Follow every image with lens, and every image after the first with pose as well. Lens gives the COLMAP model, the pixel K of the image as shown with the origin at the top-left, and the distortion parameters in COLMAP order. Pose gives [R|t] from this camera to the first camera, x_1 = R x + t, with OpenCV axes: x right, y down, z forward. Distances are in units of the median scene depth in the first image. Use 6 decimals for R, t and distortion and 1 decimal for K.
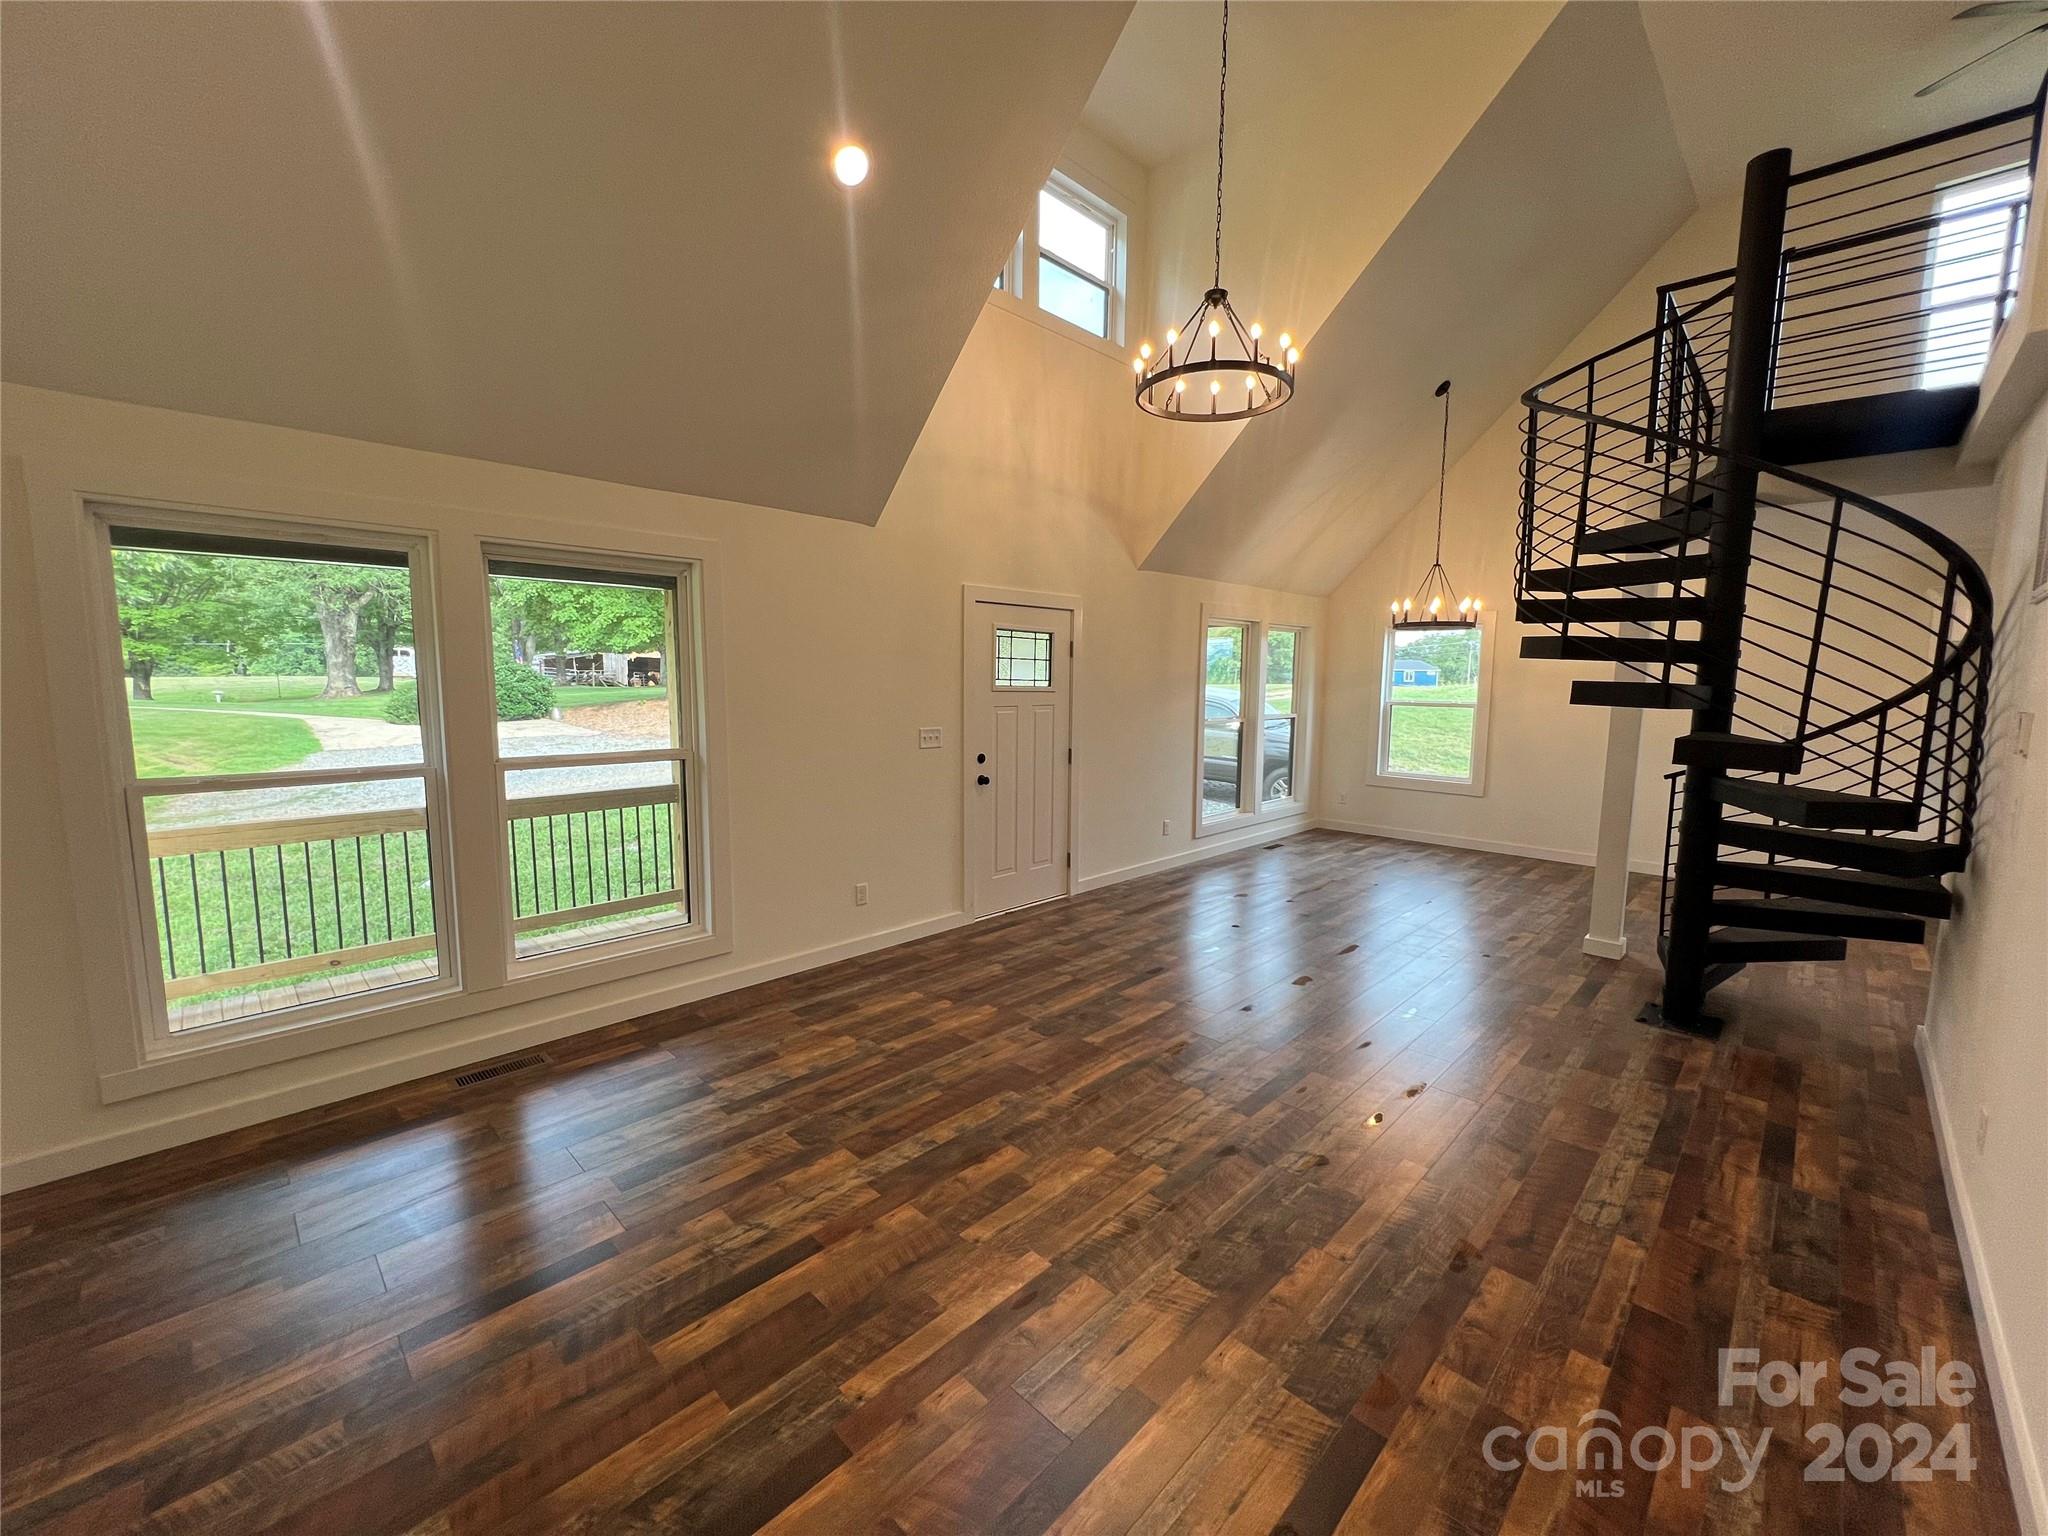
lens RADIAL K [[821.8, 0, 1020.2], [0, 821.8, 764.2], [0, 0, 1]] dist [-0.000785, 0.000581]
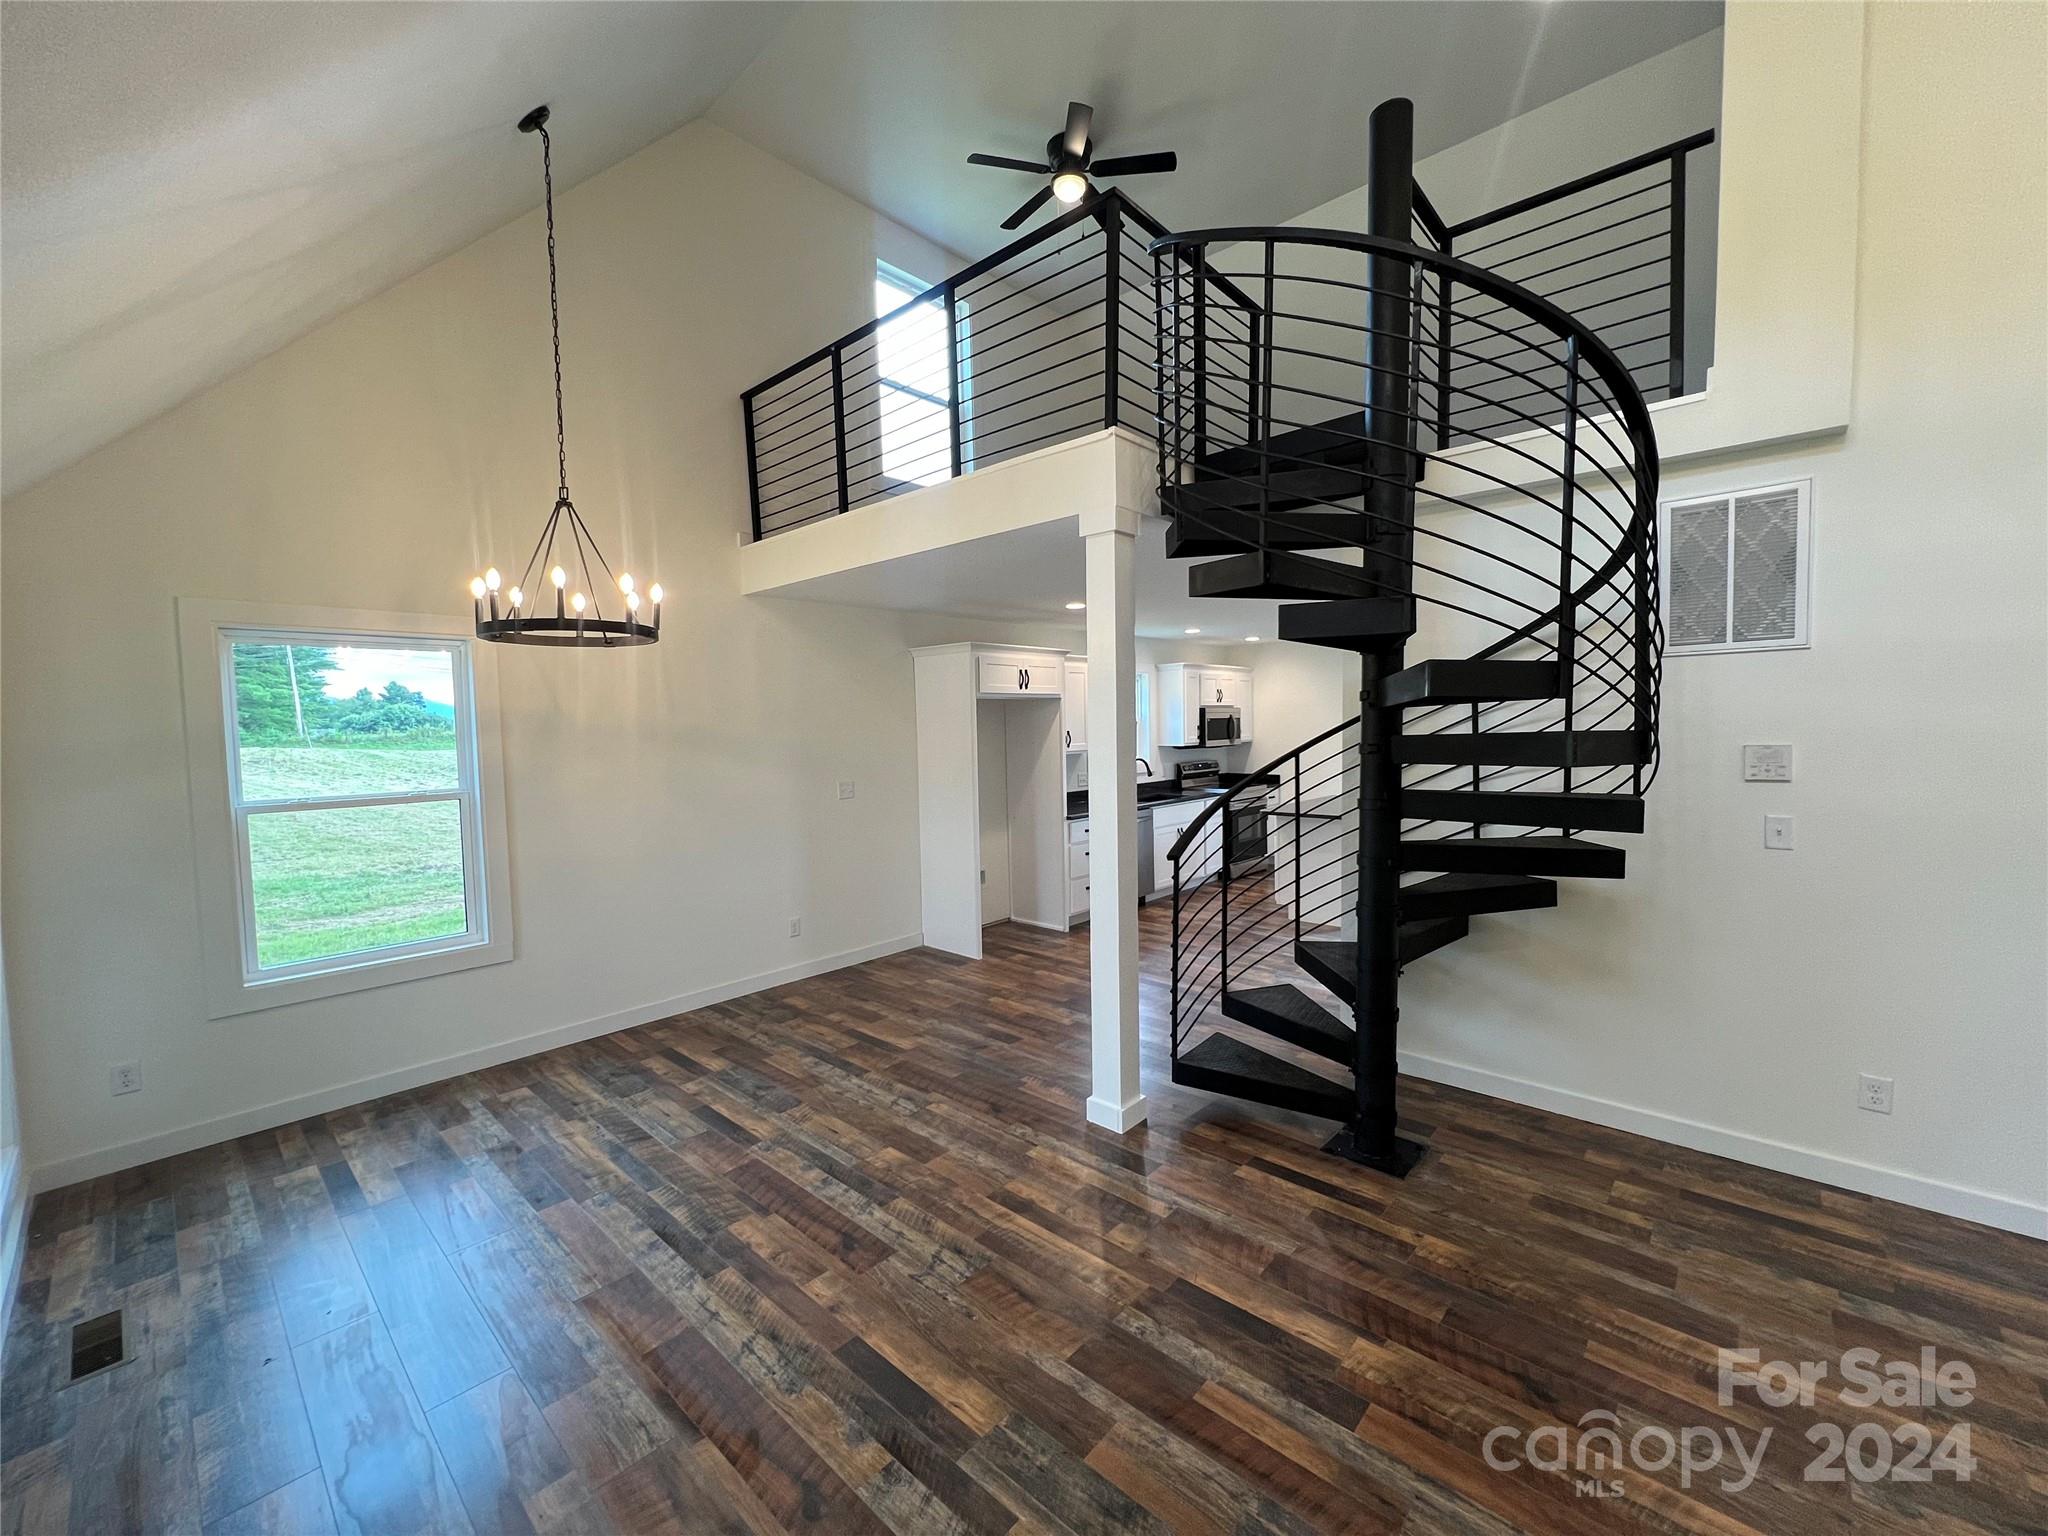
lens RADIAL K [[821.8, 0, 1017.3], [0, 821.8, 763.8], [0, 0, 1]] dist [-0.000785, 0.000581]
pose [[-0.039555, -0.057212, 0.997578, 0.050777], [0.128003, 0.989844, 0.061844, -0.206301], [-0.990985, 0.130139, -0.031830, 1.757969]]
